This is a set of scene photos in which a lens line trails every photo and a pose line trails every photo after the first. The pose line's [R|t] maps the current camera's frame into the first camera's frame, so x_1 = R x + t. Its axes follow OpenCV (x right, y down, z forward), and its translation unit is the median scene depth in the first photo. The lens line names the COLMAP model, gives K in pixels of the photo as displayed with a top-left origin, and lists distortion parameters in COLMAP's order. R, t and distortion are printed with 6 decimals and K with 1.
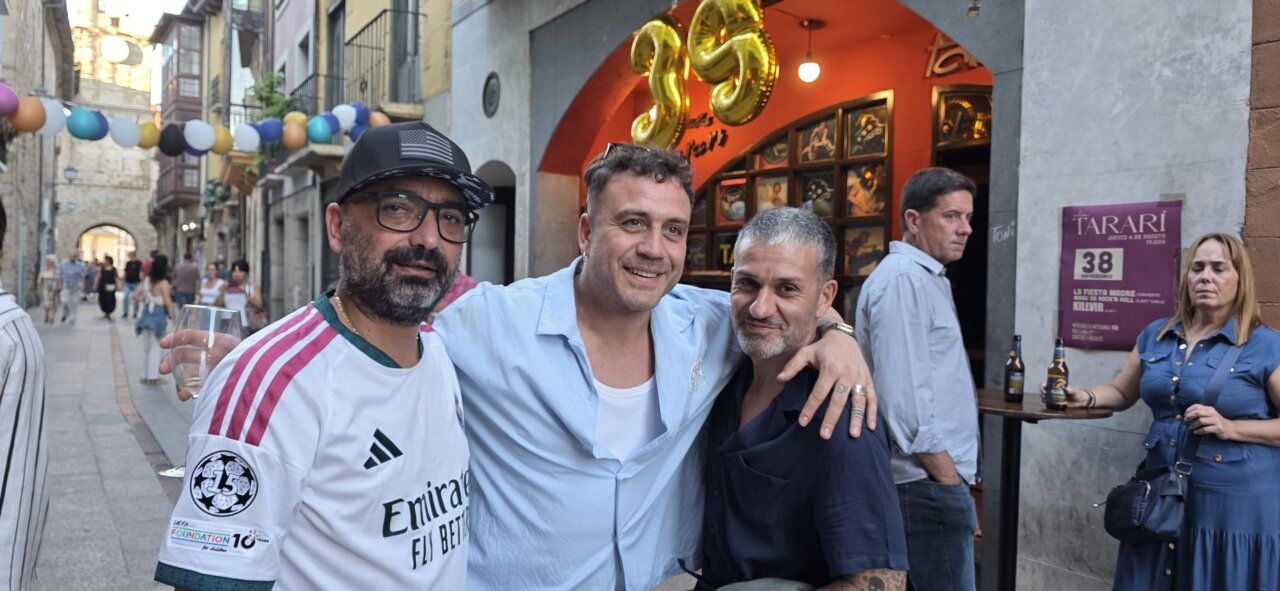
lens RADIAL K [[861.4, 0, 640.0], [0, 861.4, 295.5], [0, 0, 1]] dist [0.006678, -0.022917]
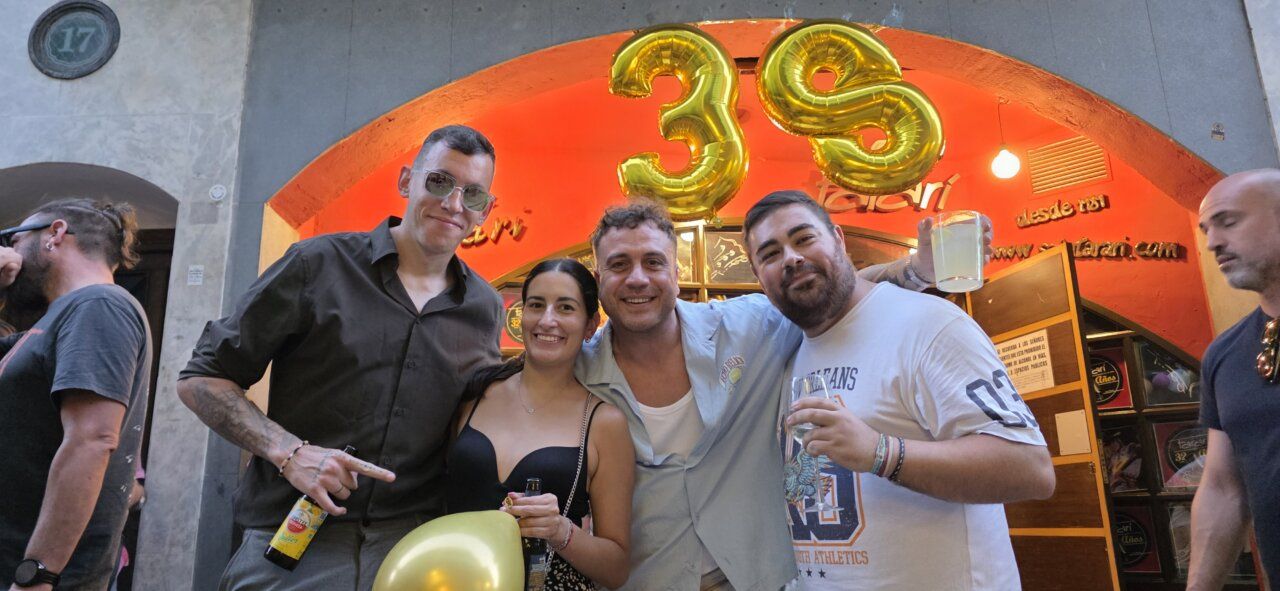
lens RADIAL K [[861.4, 0, 640.0], [0, 861.4, 295.5], [0, 0, 1]] dist [0.006678, -0.022917]
pose [[0.529073, 0.185972, 0.827947, -0.422126], [0.041117, 0.968925, -0.243913, 0.046240], [-0.847580, 0.163090, 0.504985, 0.557068]]
